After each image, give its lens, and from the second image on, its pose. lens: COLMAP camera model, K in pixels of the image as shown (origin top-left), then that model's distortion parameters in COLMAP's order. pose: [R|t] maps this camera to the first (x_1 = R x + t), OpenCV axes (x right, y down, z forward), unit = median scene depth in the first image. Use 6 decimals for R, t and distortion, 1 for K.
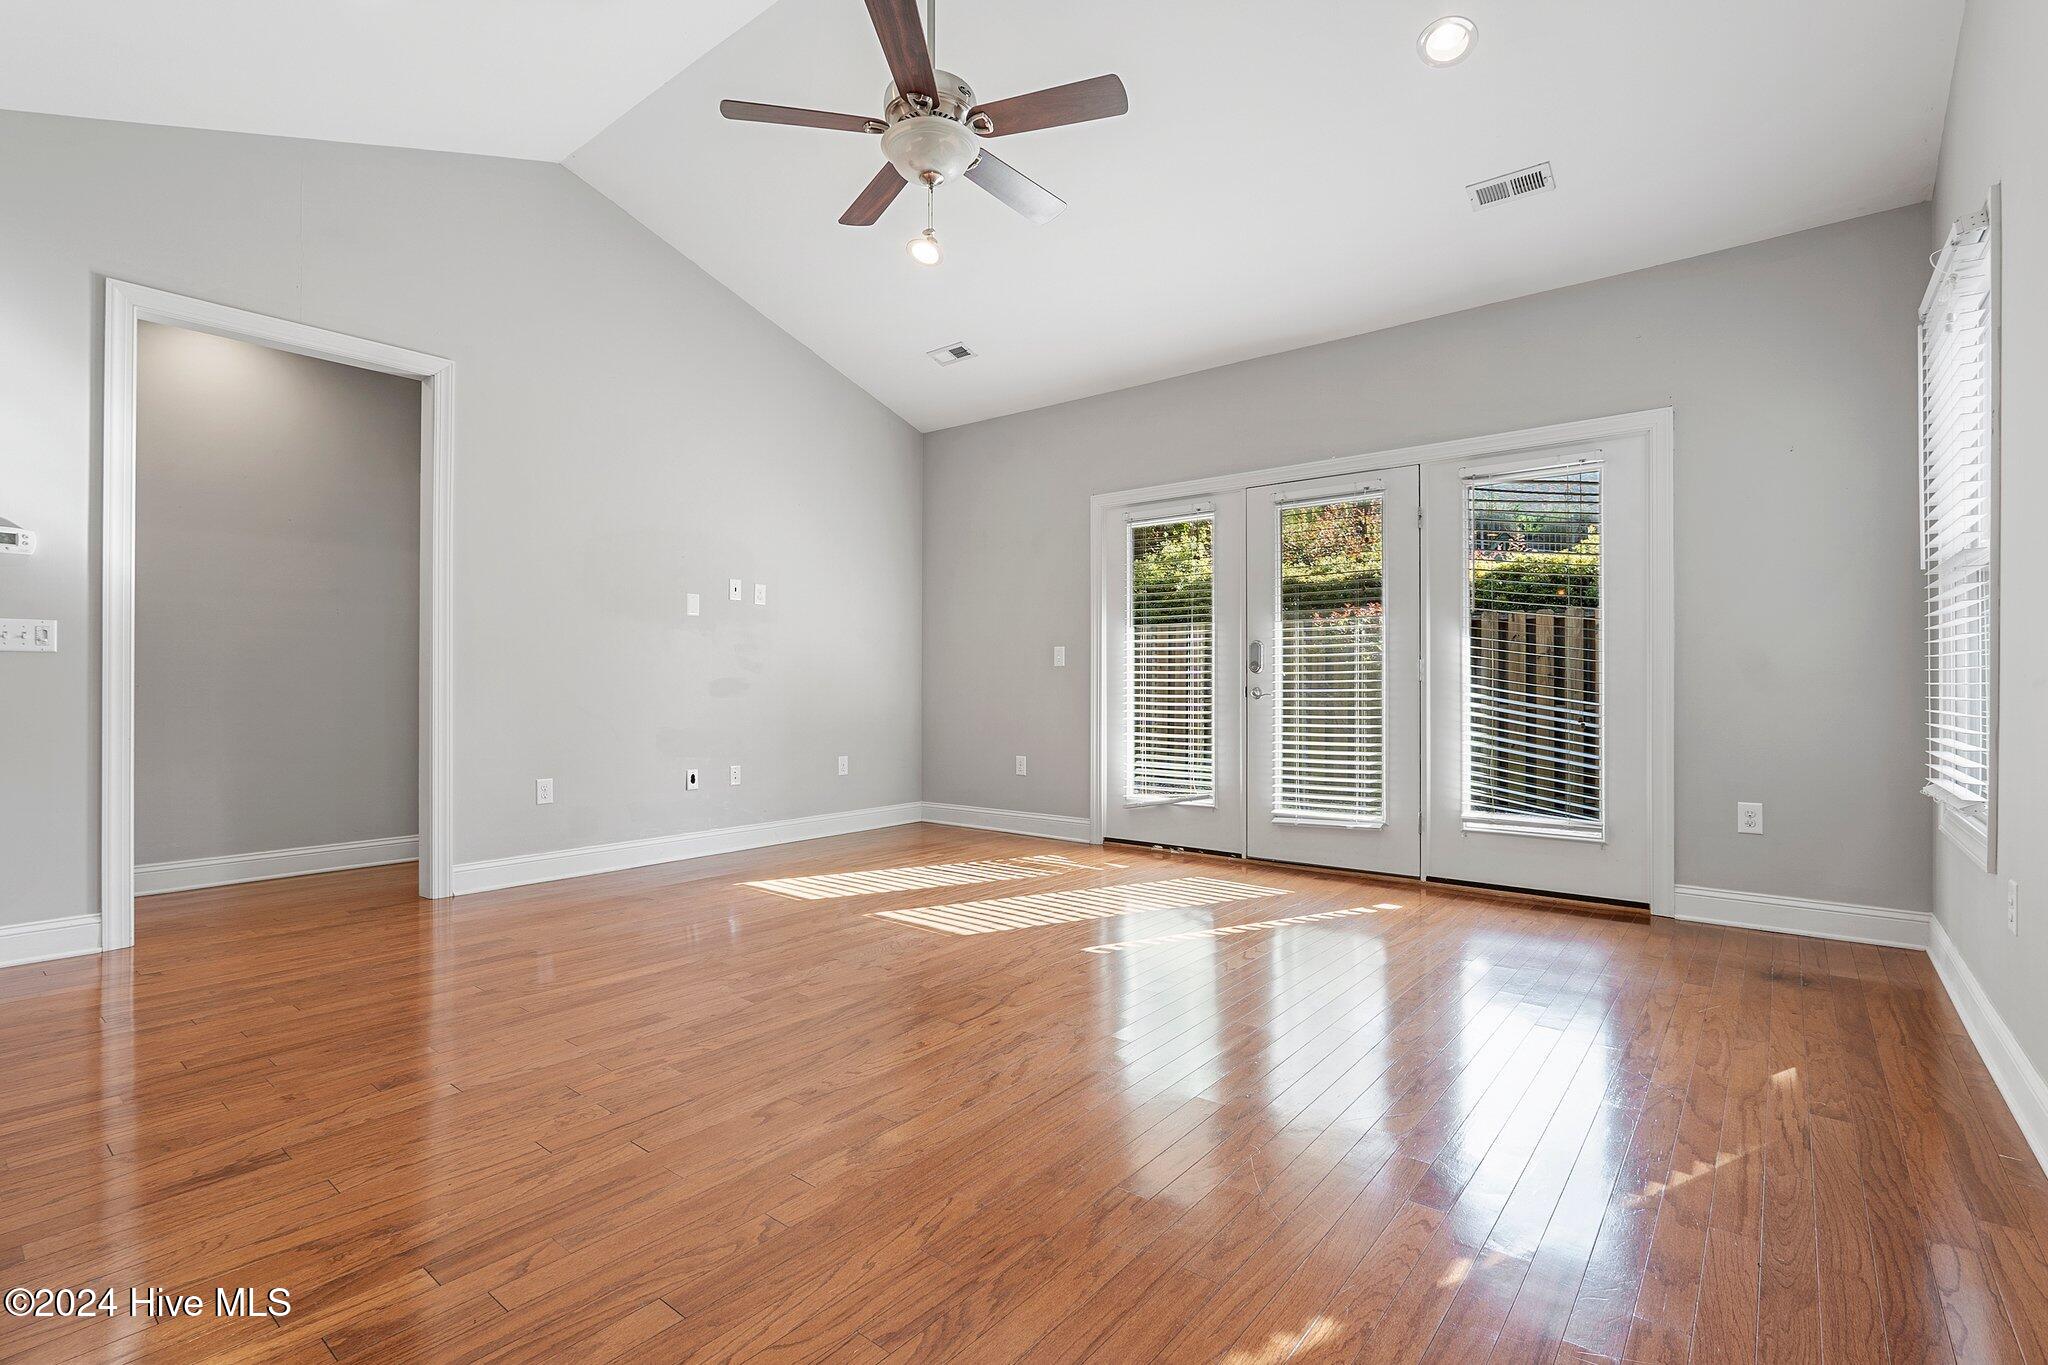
lens RADIAL K [[944.1, 0, 1018.3], [0, 944.1, 685.8], [0, 0, 1]] dist [-0.009414, 0.000435]
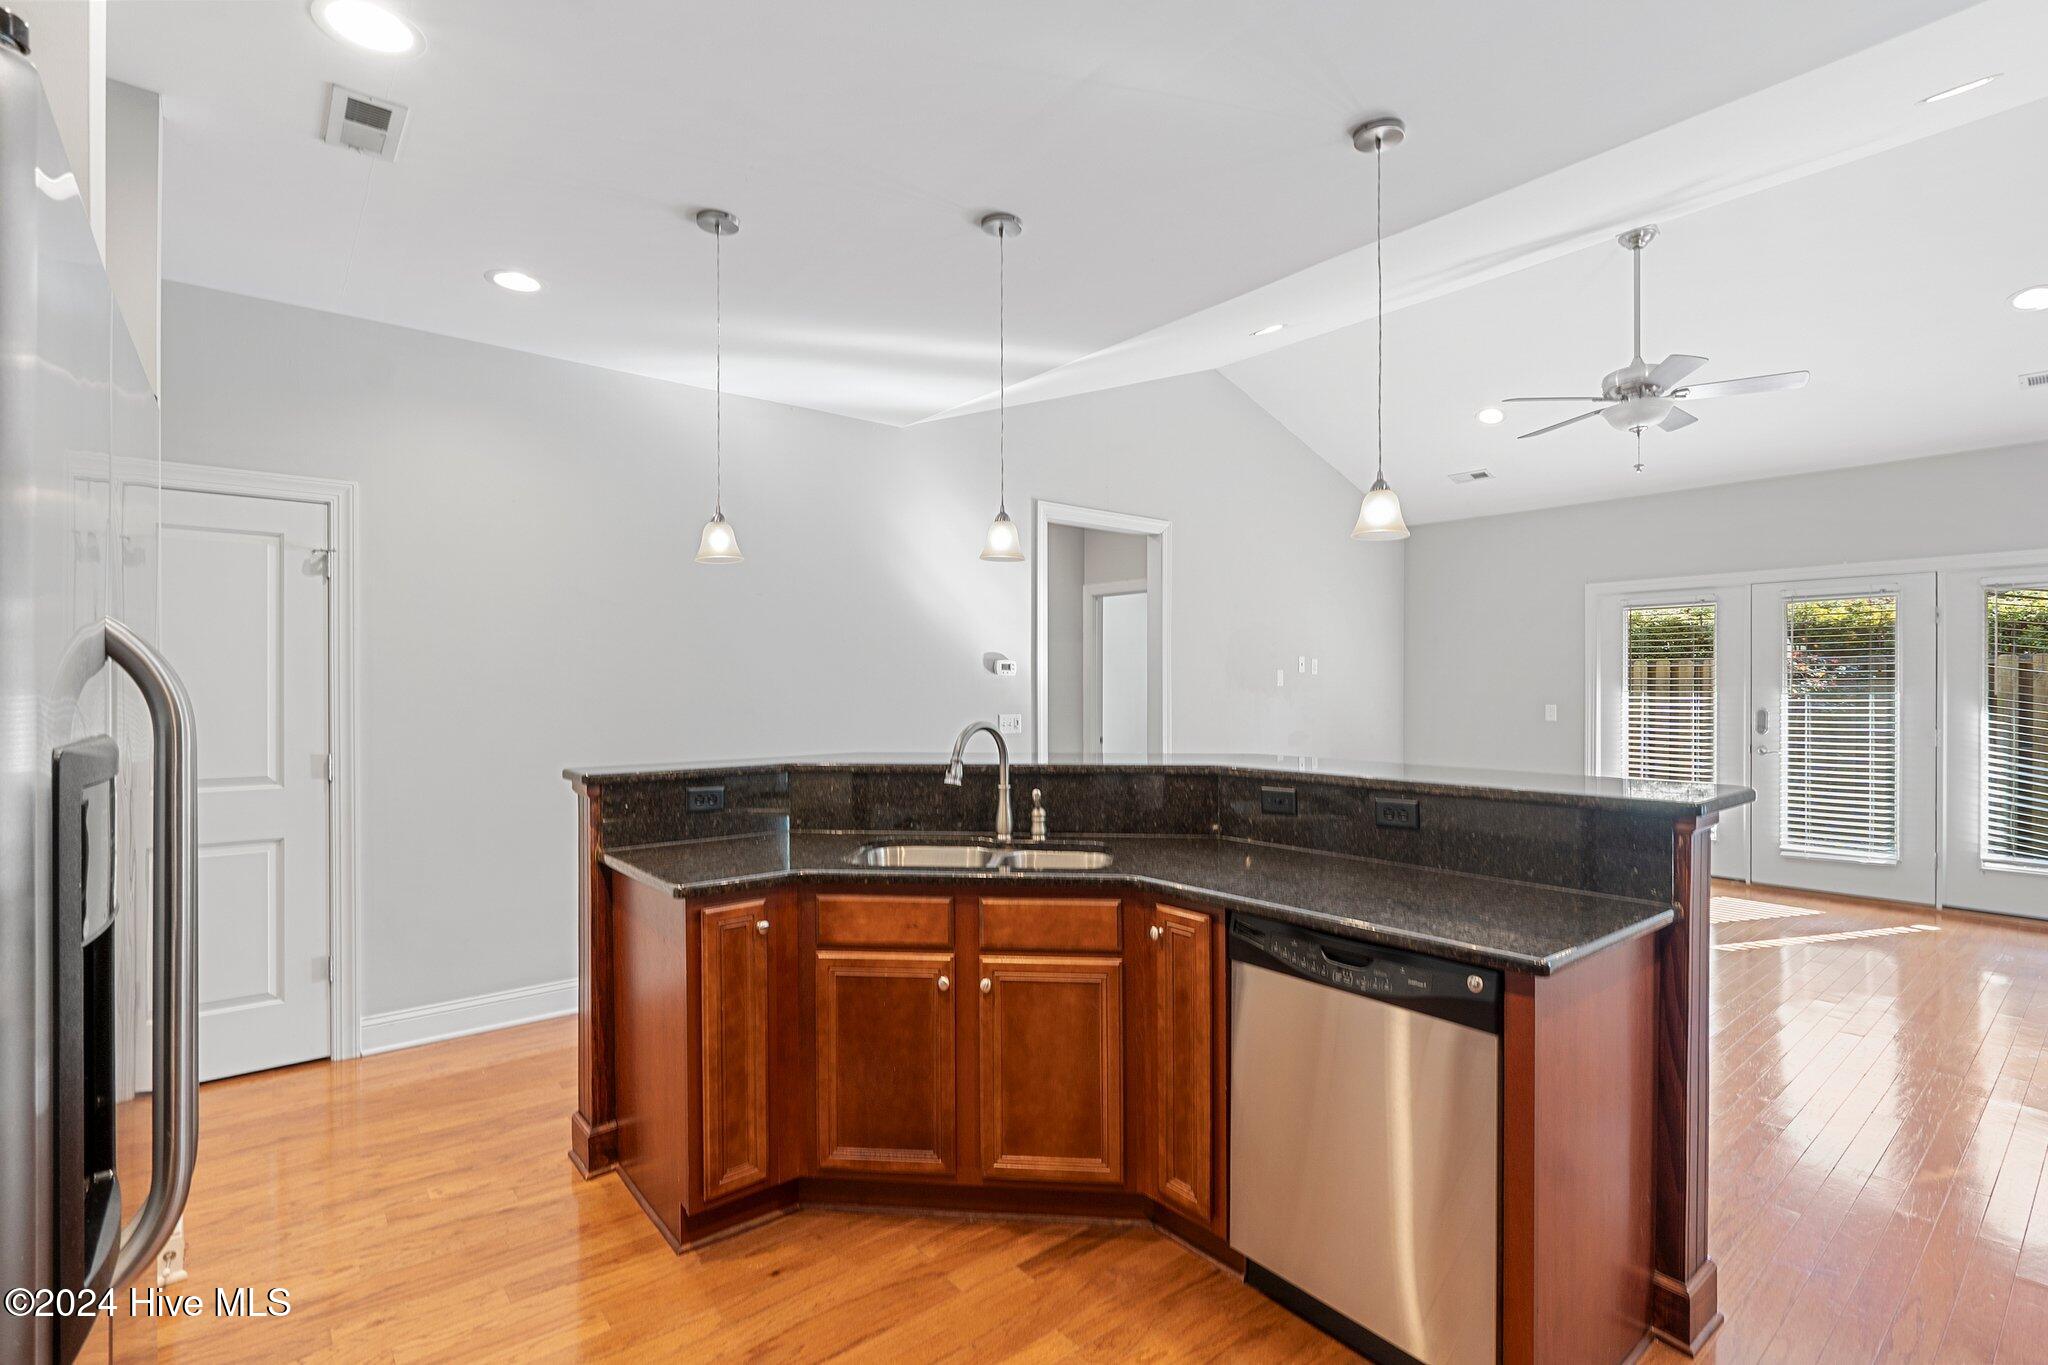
lens RADIAL K [[944.1, 0, 1016.0], [0, 944.1, 690.6], [0, 0, 1]] dist [-0.009414, 0.000435]
pose [[0.978372, 0.000516, -0.206855, -0.505265], [-0.000042, 0.999997, 0.002299, -0.082414], [0.206855, -0.002241, 0.978369, -0.456491]]
